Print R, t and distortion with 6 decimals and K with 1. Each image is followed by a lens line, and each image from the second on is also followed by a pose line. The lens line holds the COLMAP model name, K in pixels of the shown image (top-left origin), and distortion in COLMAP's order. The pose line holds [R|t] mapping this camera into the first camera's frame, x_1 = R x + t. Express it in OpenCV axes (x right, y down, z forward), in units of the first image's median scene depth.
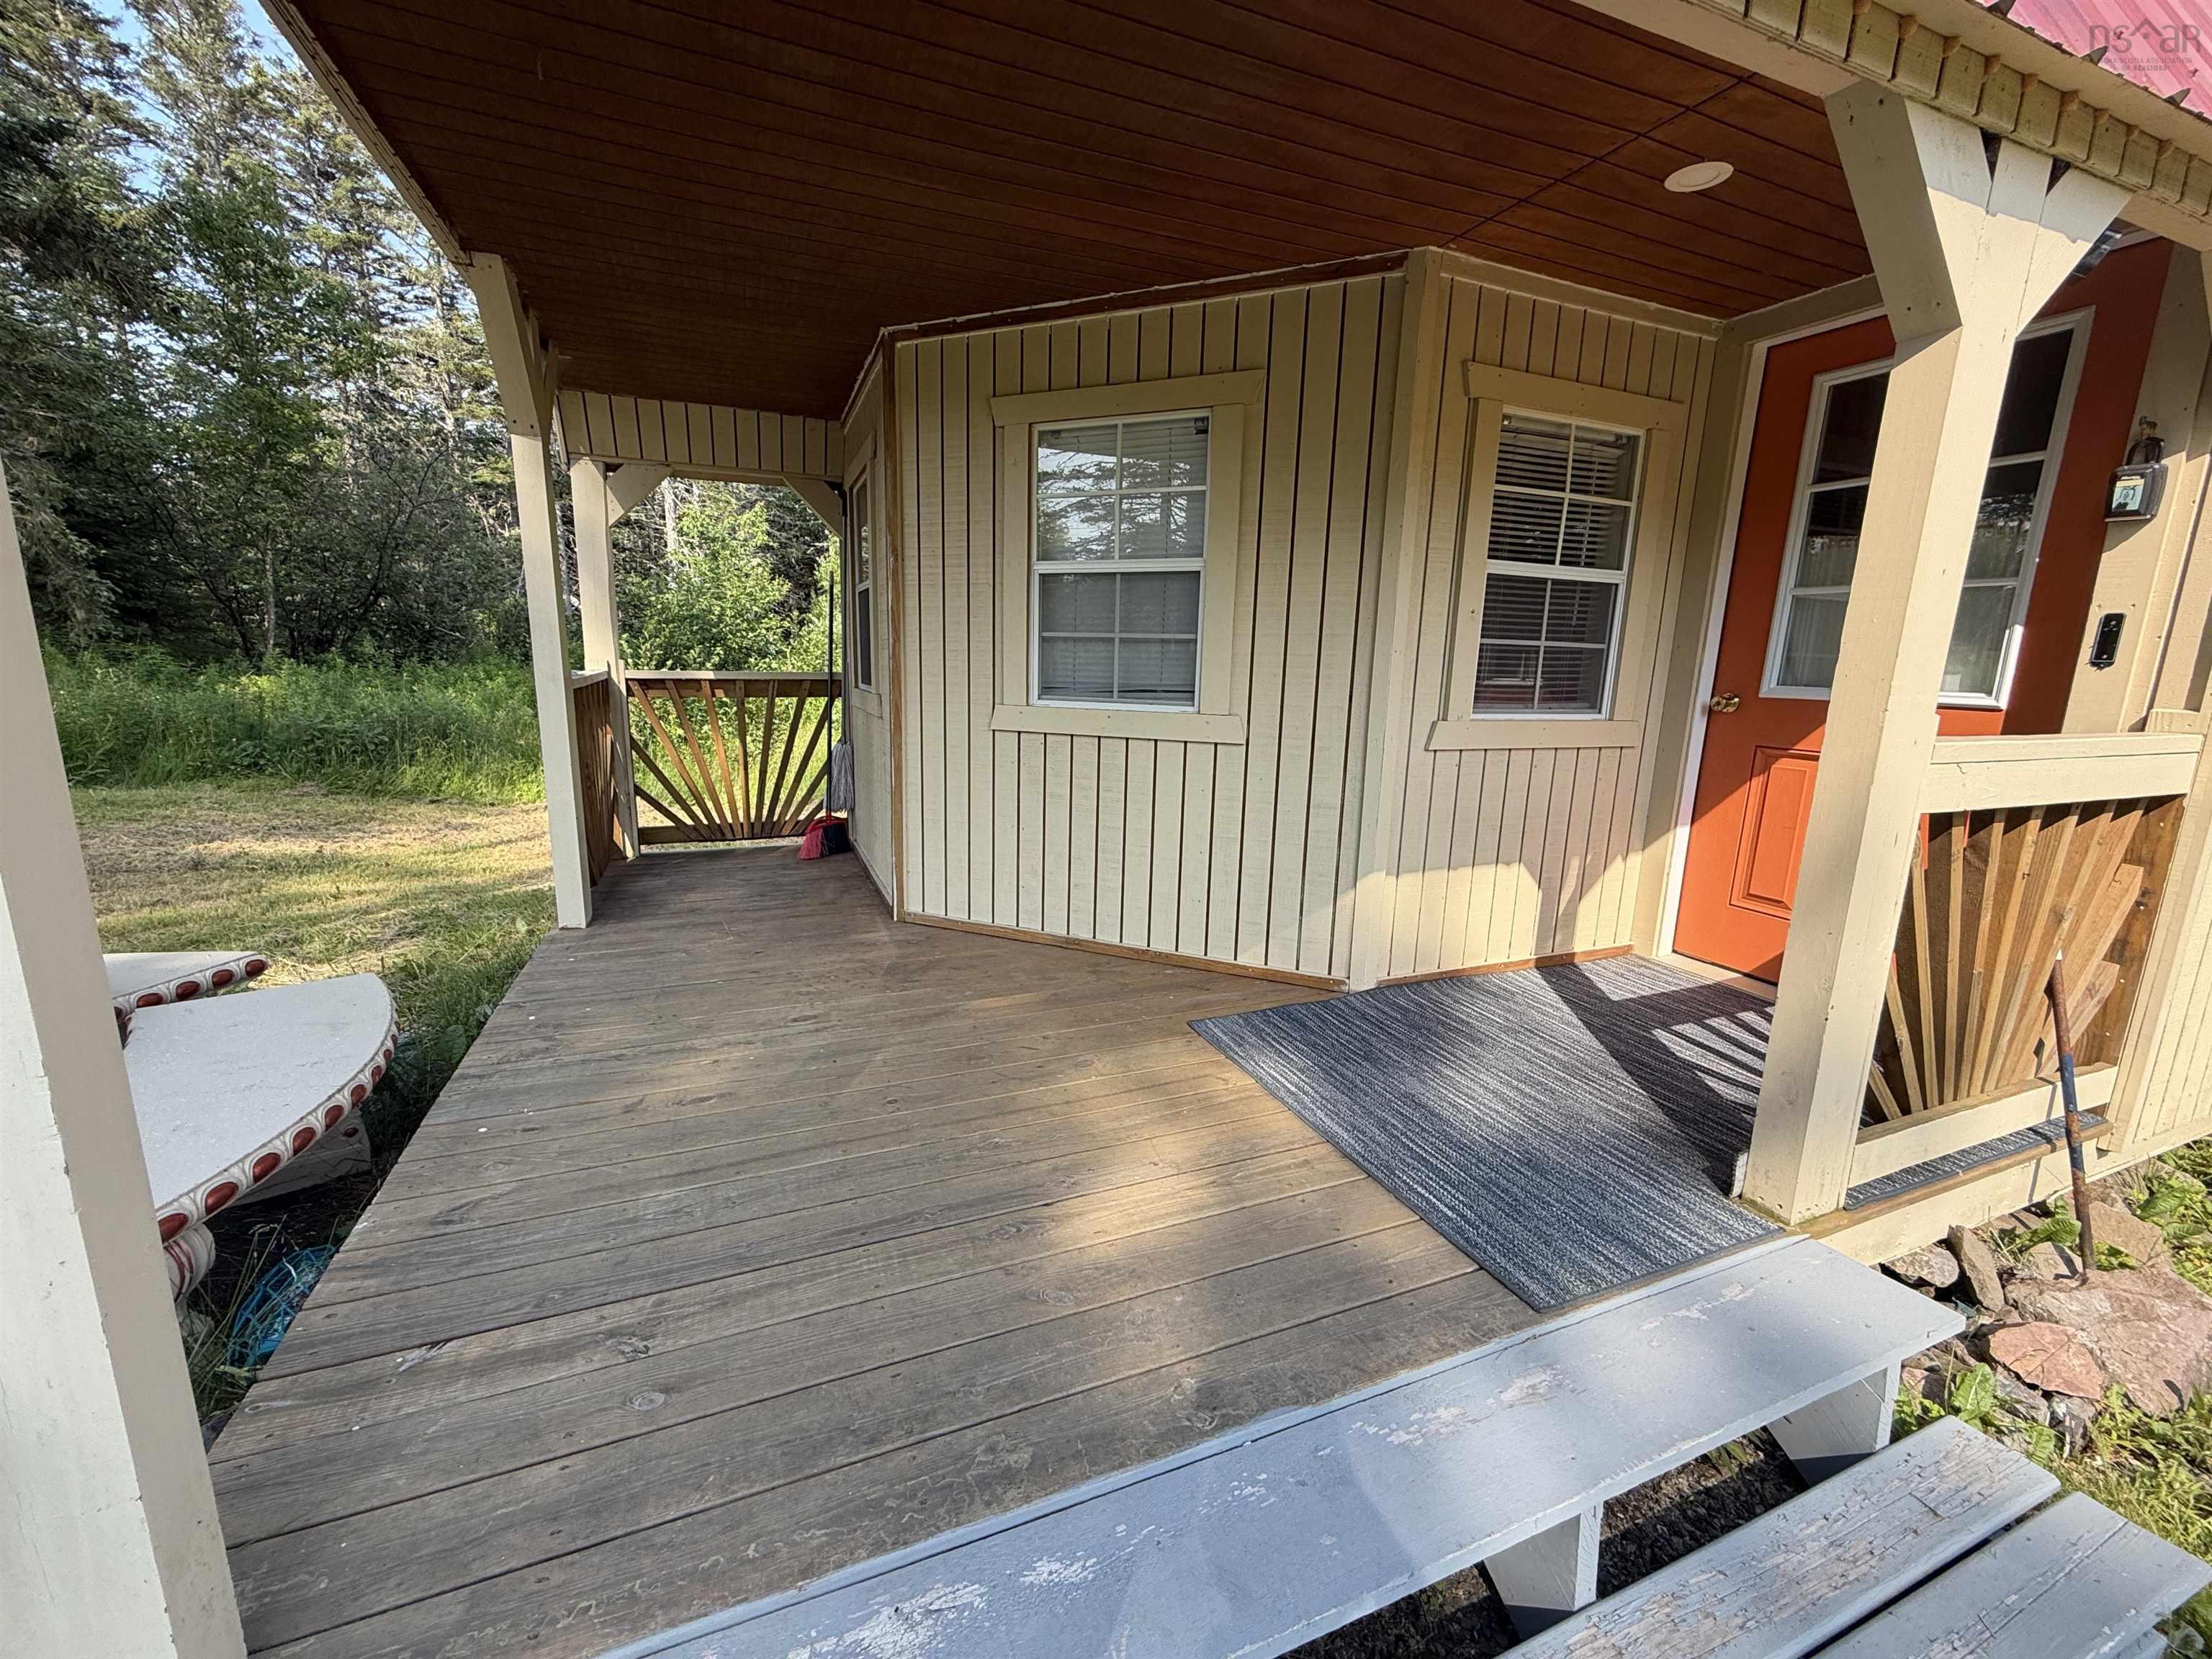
lens RADIAL K [[877.7, 0, 1106.0], [0, 877.7, 829.5], [0, 0, 1]] dist [0.002181, 0.000278]
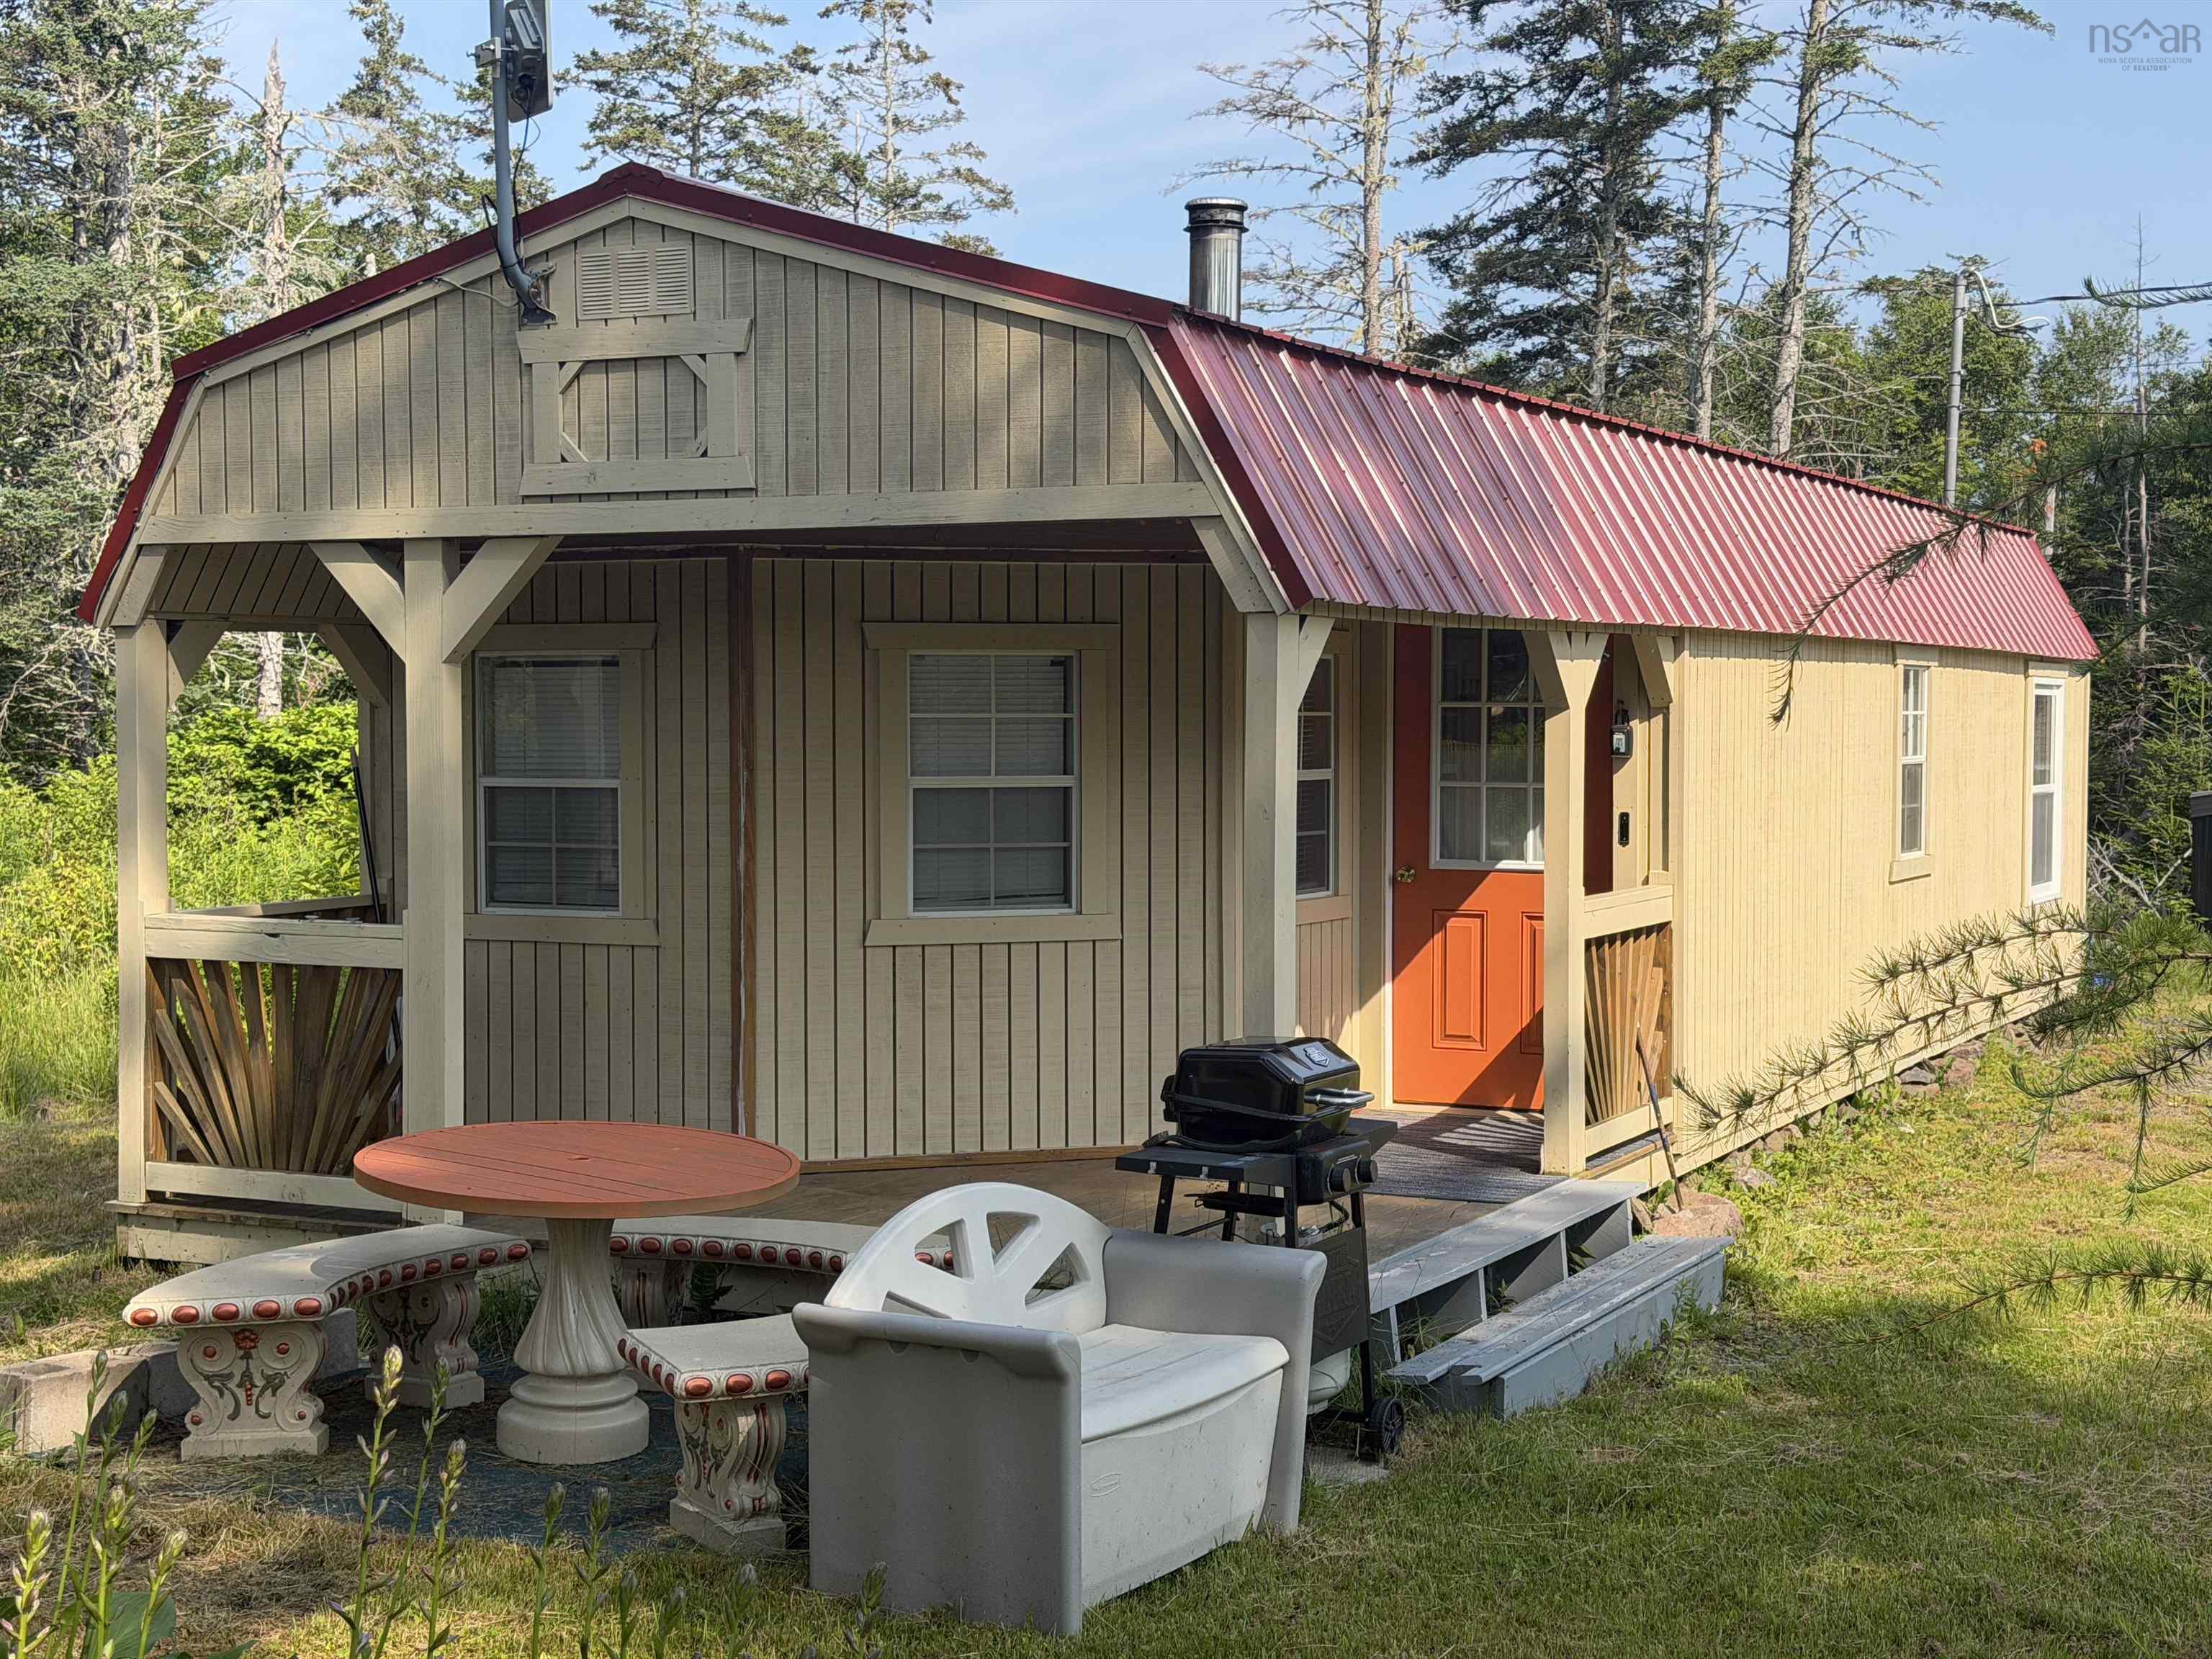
lens RADIAL K [[3010.2, 0, 1106.0], [0, 3010.2, 829.5], [0, 0, 1]] dist [0.116505, -0.033329]
pose [[0.756038, -0.049990, 0.652616, -2.276508], [0.145507, 0.984965, -0.093119, 0.114964], [-0.638149, 0.165361, 0.751945, -1.821765]]
